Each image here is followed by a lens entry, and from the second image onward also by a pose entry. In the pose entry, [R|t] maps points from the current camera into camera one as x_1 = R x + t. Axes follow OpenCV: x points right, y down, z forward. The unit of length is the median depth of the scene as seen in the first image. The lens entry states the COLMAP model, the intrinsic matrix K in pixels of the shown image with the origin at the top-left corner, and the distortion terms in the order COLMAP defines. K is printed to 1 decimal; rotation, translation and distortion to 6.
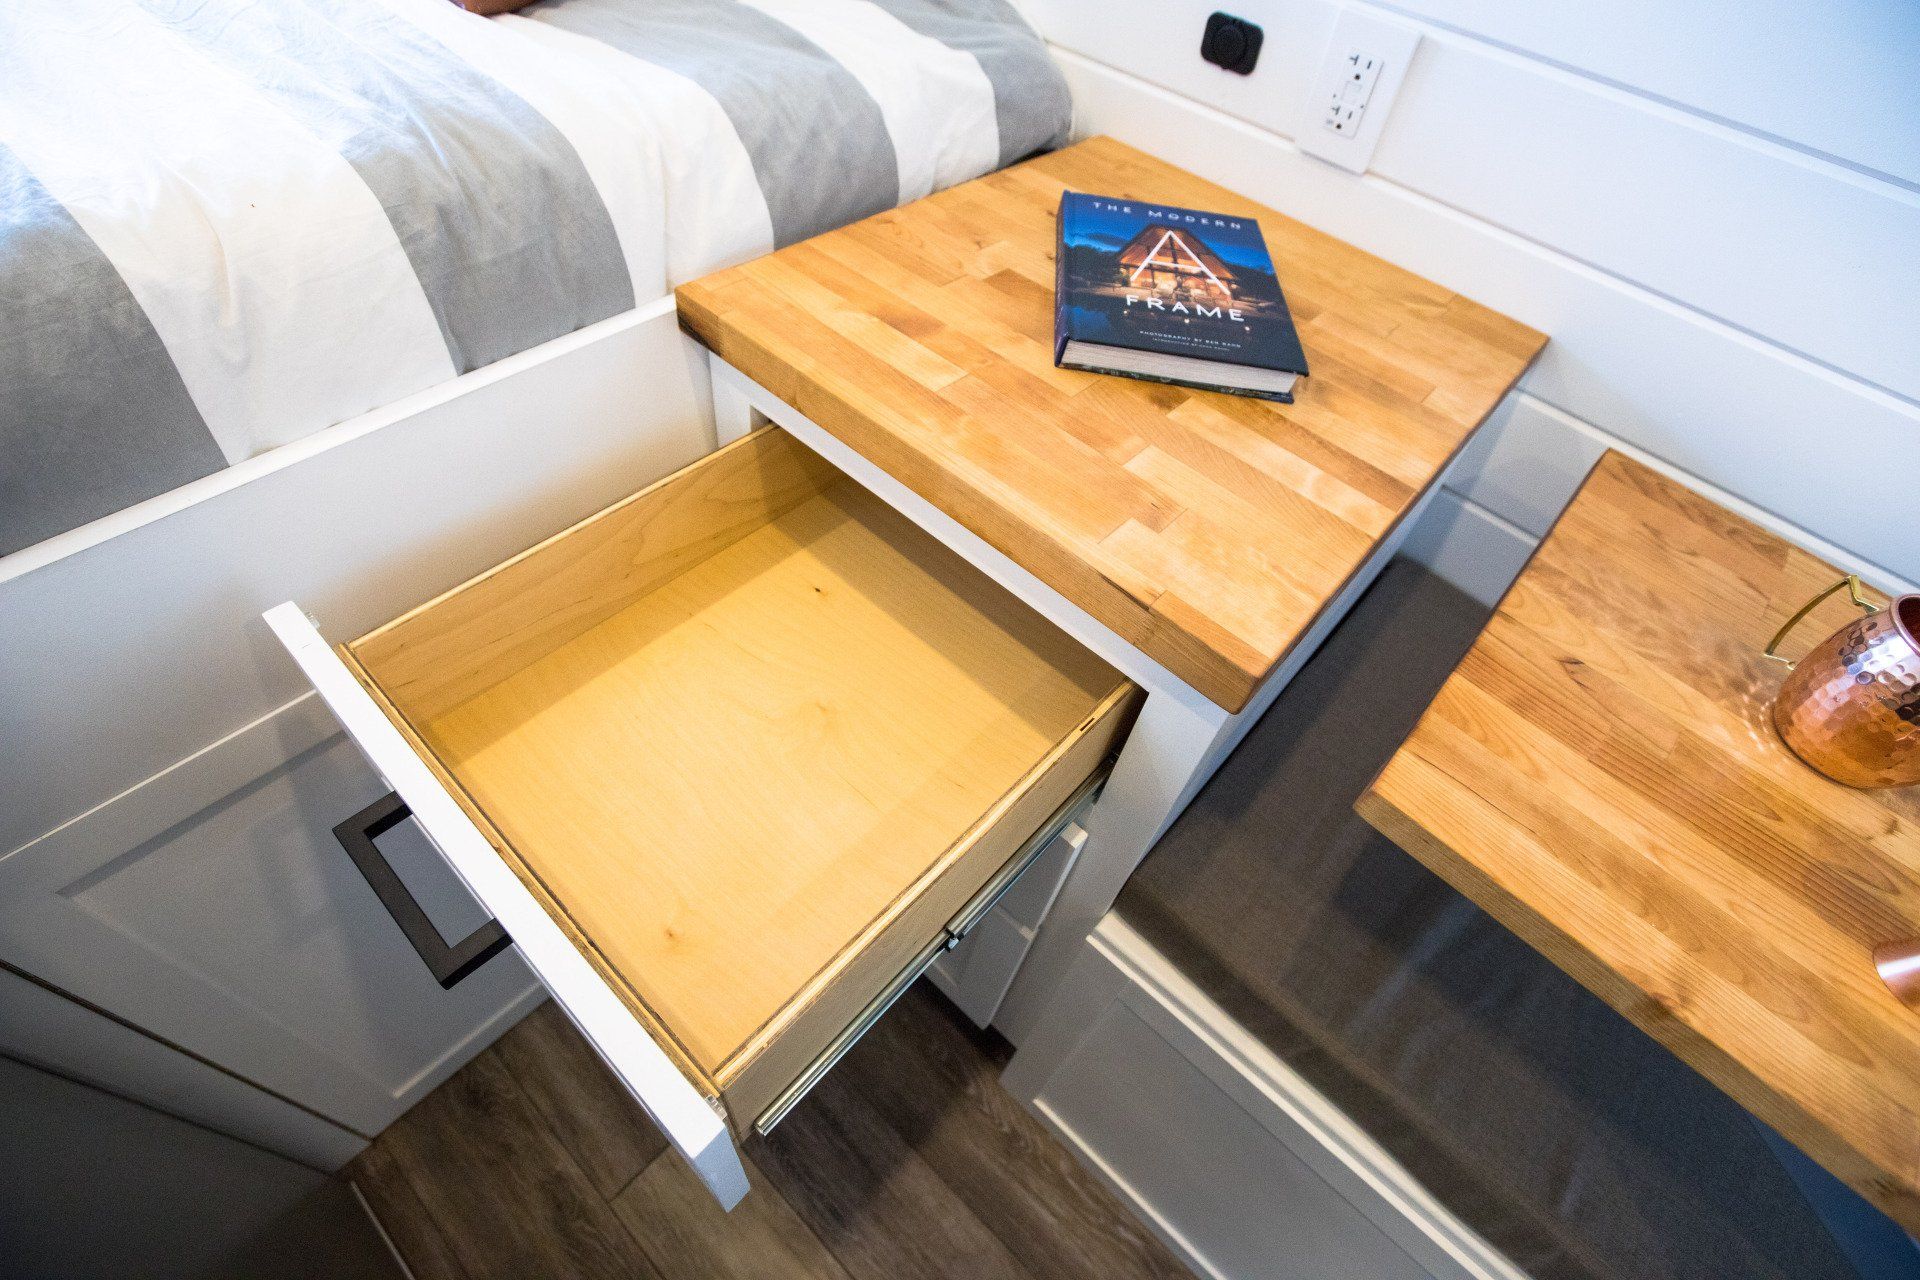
lens RADIAL K [[863.9, 0, 951.2], [0, 863.9, 641.4], [0, 0, 1]] dist [-0.048530, 0.014903]
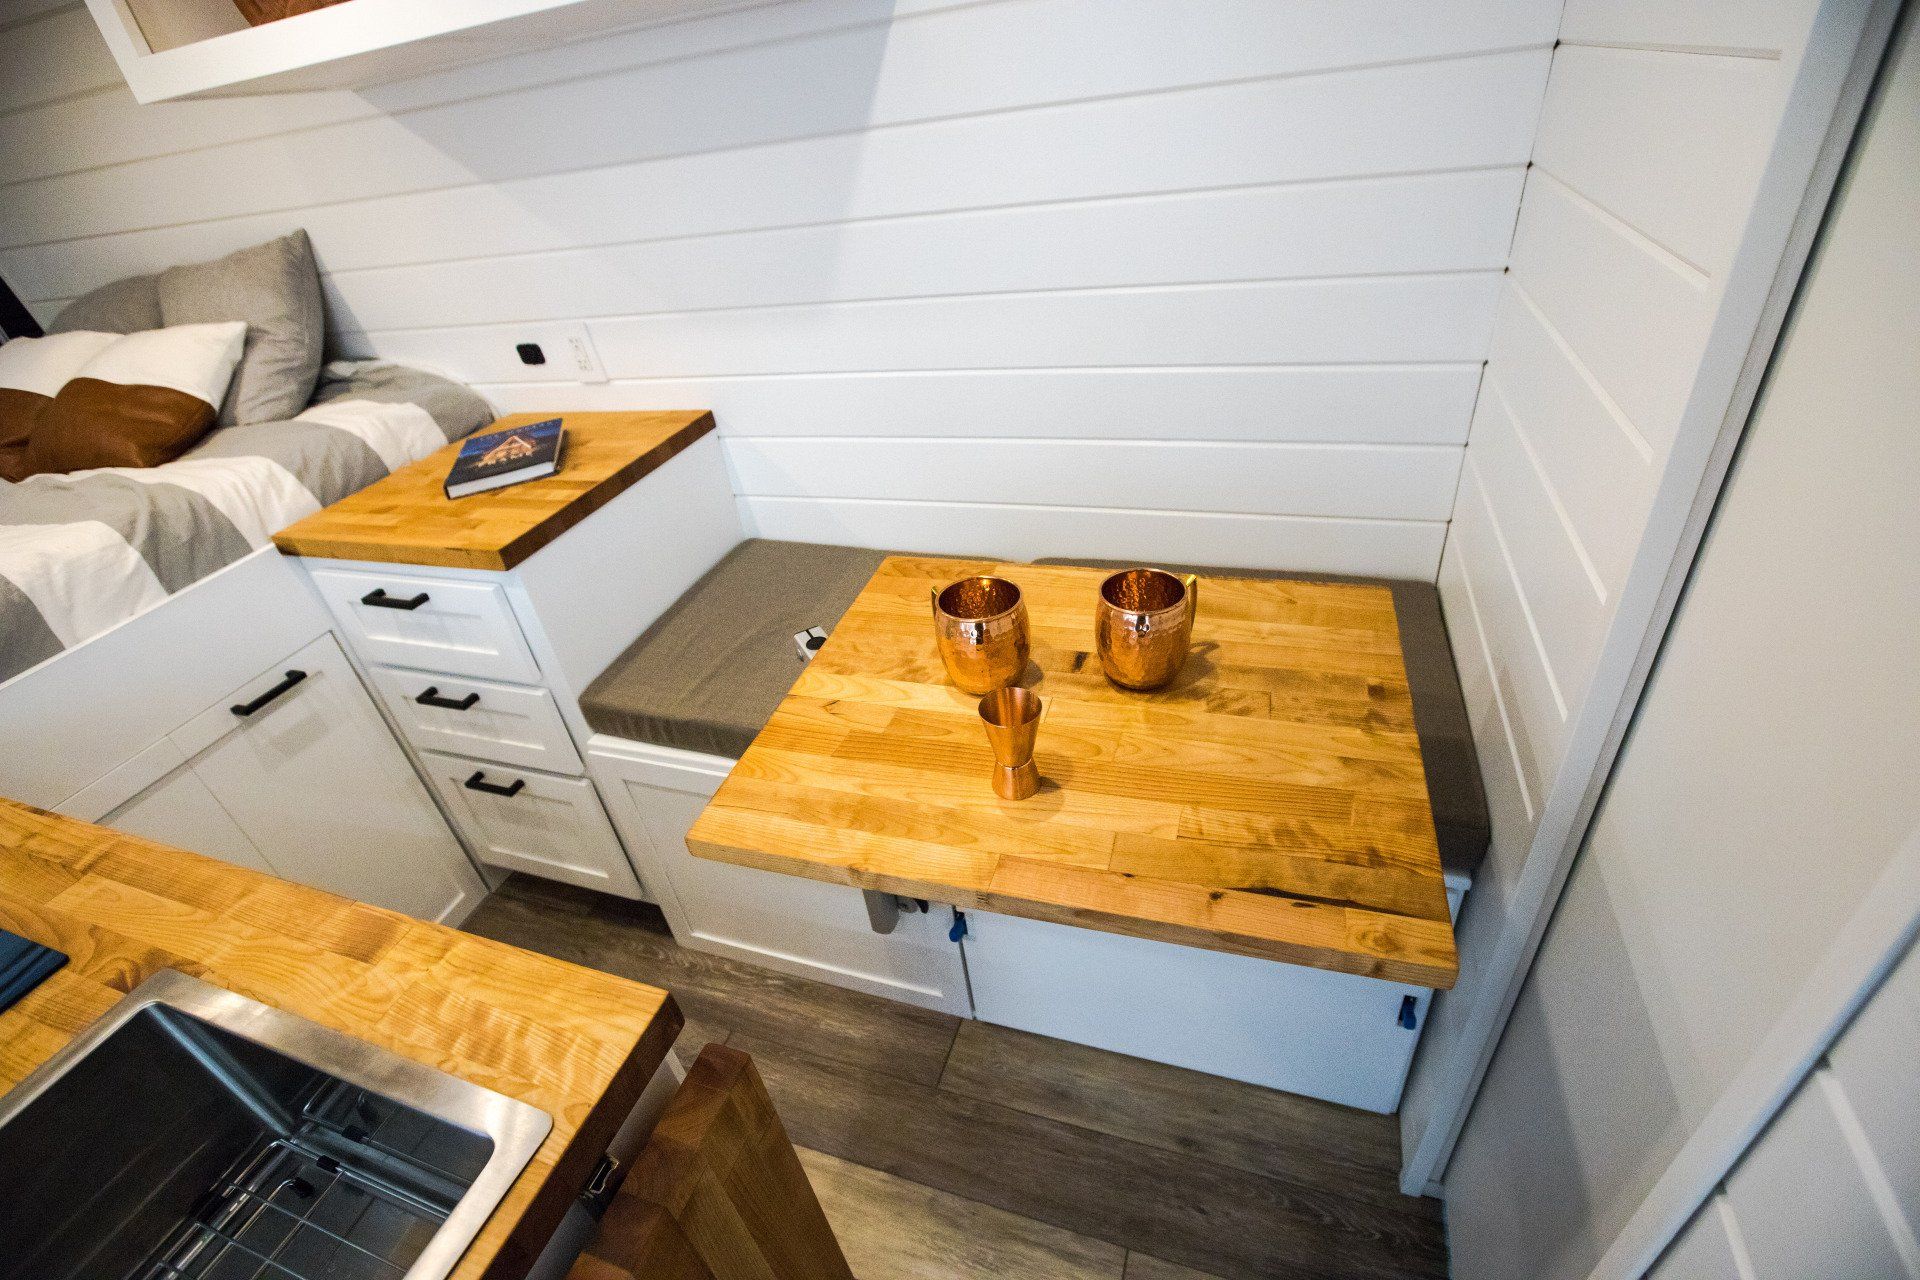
lens RADIAL K [[863.9, 0, 951.2], [0, 863.9, 641.4], [0, 0, 1]] dist [-0.048530, 0.014903]
pose [[0.895399, -0.398747, 0.198144, 0.655823], [0.439020, 0.864879, -0.243407, 1.036994], [-0.074313, 0.304936, 0.949469, -1.023014]]
